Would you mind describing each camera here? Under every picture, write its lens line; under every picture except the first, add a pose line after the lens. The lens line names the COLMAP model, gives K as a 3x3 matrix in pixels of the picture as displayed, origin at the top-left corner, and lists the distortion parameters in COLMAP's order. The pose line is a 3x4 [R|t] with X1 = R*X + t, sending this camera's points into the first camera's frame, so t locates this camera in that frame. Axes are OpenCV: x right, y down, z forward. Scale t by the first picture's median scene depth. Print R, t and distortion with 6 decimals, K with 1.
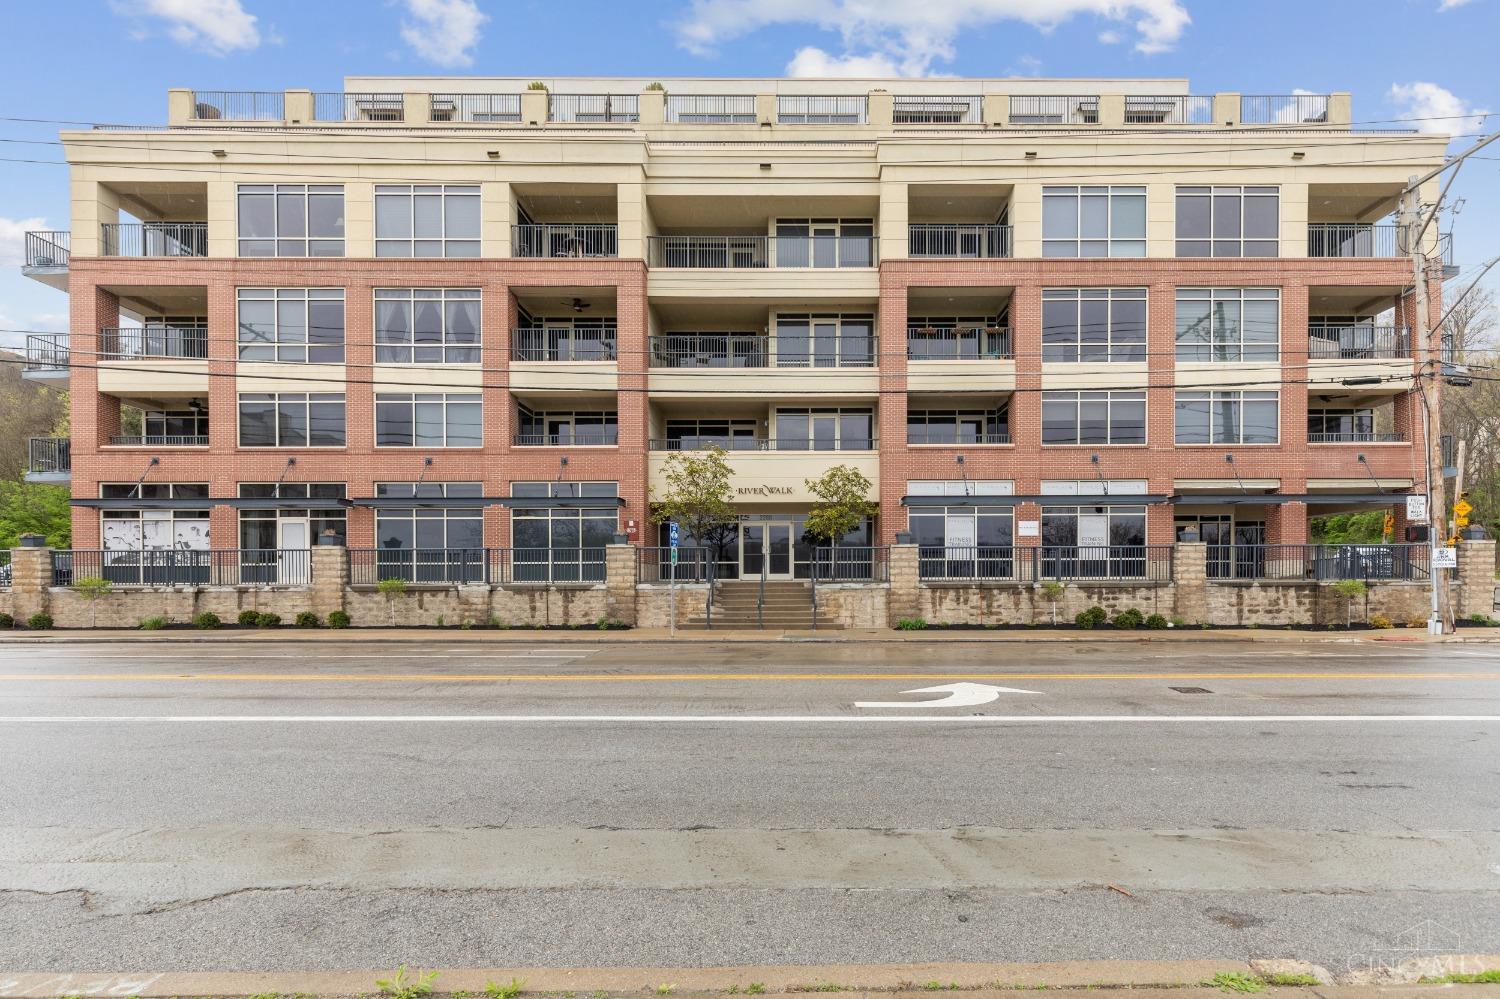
lens RADIAL K [[699.8, 0, 755.1], [0, 699.8, 589.4], [0, 0, 1]] dist [-0.006613, -0.000053]
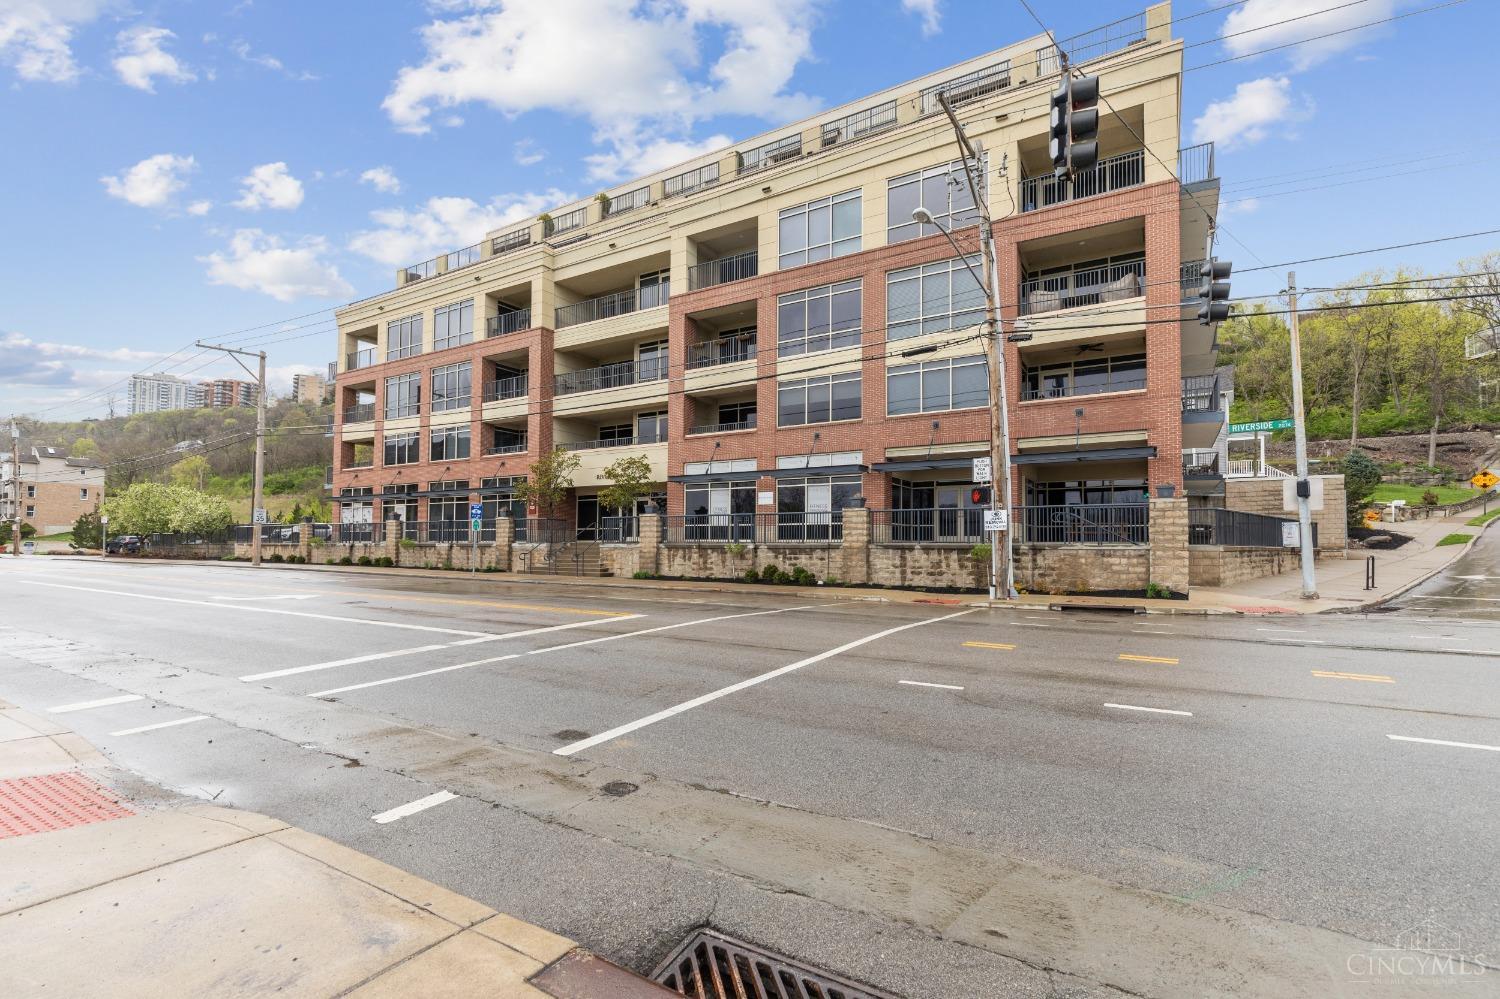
lens RADIAL K [[669.9, 0, 747.7], [0, 669.9, 521.1], [0, 0, 1]] dist [-0.000765, -0.000016]
pose [[0.852651, -0.011046, -0.522364, 0.973522], [-0.009854, 0.999259, -0.037214, -0.005985], [0.522388, 0.036878, 0.851910, 0.016168]]
